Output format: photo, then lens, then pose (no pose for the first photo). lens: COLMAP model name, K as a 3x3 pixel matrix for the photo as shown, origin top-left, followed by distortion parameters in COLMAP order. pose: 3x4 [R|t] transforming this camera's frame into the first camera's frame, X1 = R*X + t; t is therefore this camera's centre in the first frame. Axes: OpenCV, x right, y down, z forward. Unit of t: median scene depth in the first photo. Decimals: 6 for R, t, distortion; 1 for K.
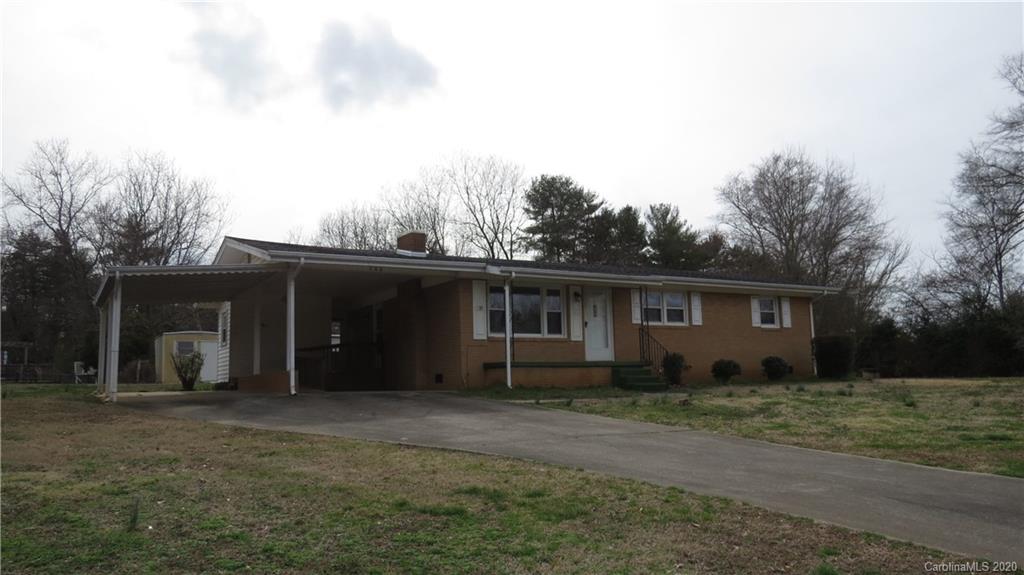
lens RADIAL K [[877.3, 0, 512.0], [0, 877.3, 287.5], [0, 0, 1]] dist [-0.165968, -0.001839]
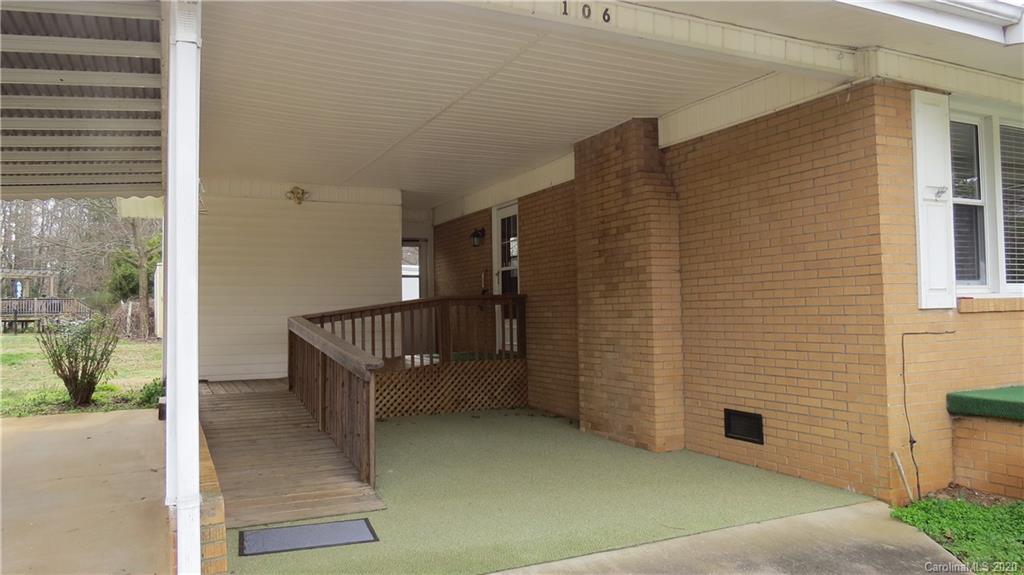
lens RADIAL K [[753.5, 0, 512.0], [0, 753.5, 287.5], [0, 0, 1]] dist [-0.000637, -0.001676]
pose [[0.998057, 0.002213, -0.062274, -0.133936], [0.003616, 0.995629, 0.093331, 0.026140], [0.062208, -0.093375, 0.993686, 0.655402]]
